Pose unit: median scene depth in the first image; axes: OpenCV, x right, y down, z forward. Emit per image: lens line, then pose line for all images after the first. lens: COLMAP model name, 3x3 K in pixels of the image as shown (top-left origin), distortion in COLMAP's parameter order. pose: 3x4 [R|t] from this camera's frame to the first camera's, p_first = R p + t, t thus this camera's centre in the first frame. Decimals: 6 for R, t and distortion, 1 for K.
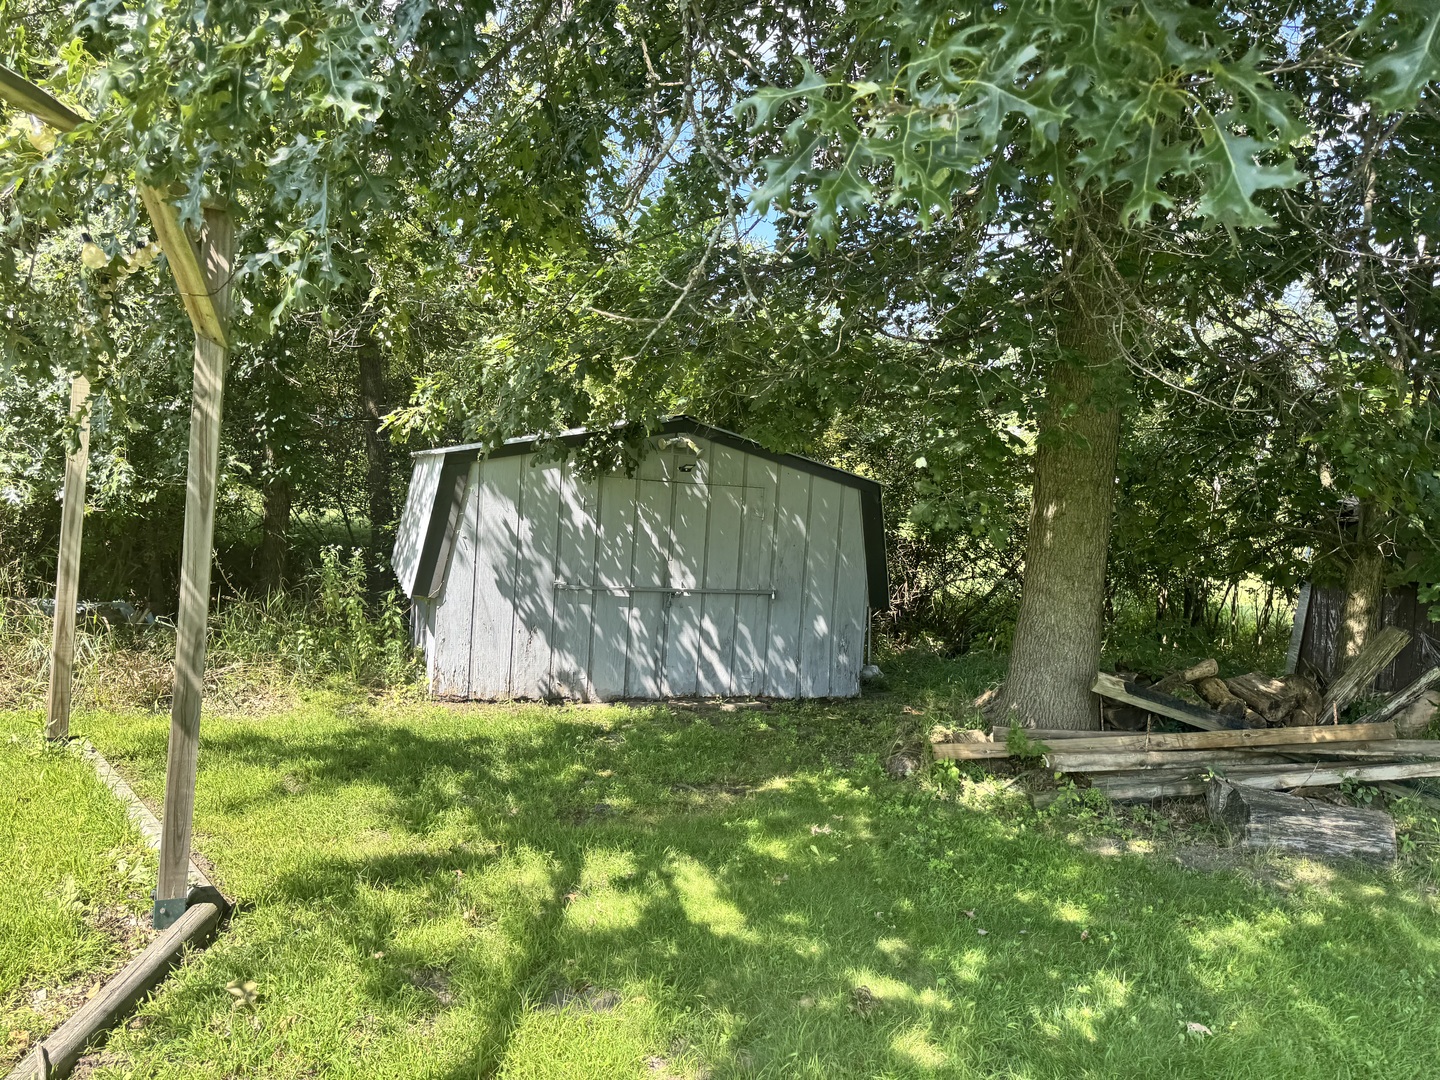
lens RADIAL K [[1010.3, 0, 720.0], [0, 1010.3, 540.0], [0, 0, 1]] dist [0.147890, -0.204779]
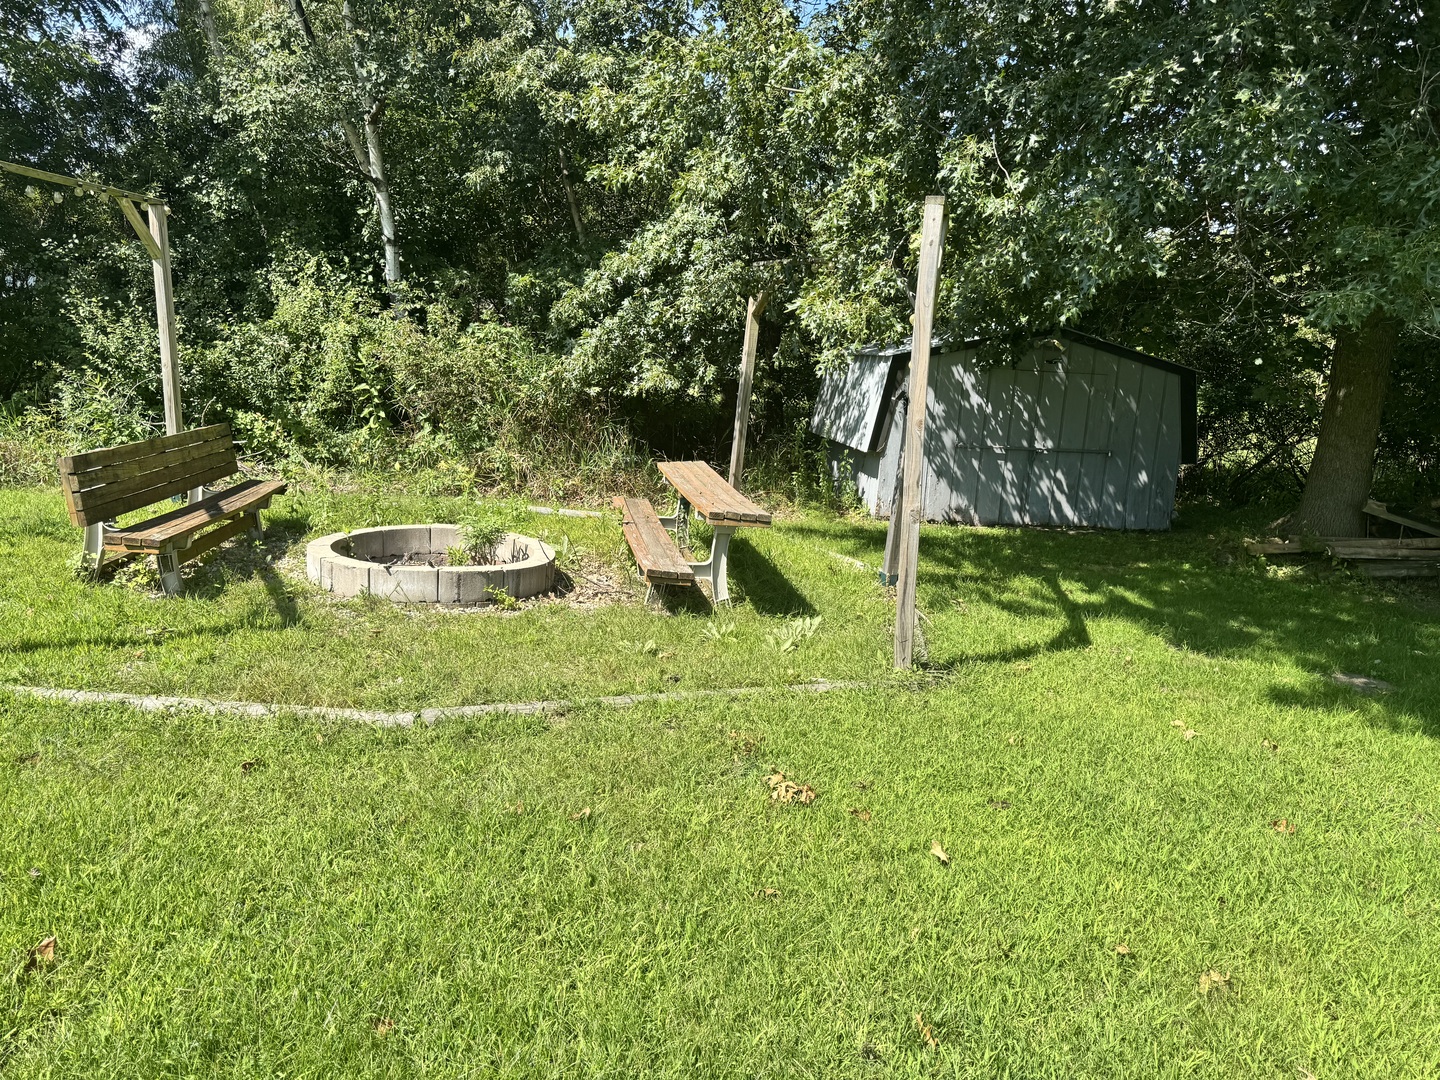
lens RADIAL K [[1010.3, 0, 720.0], [0, 1010.3, 540.0], [0, 0, 1]] dist [0.147890, -0.204779]
pose [[0.981278, 0.017821, -0.191772, -0.209287], [0.002914, 0.994222, 0.107303, 0.019719], [0.192576, -0.105852, 0.975556, -0.517114]]
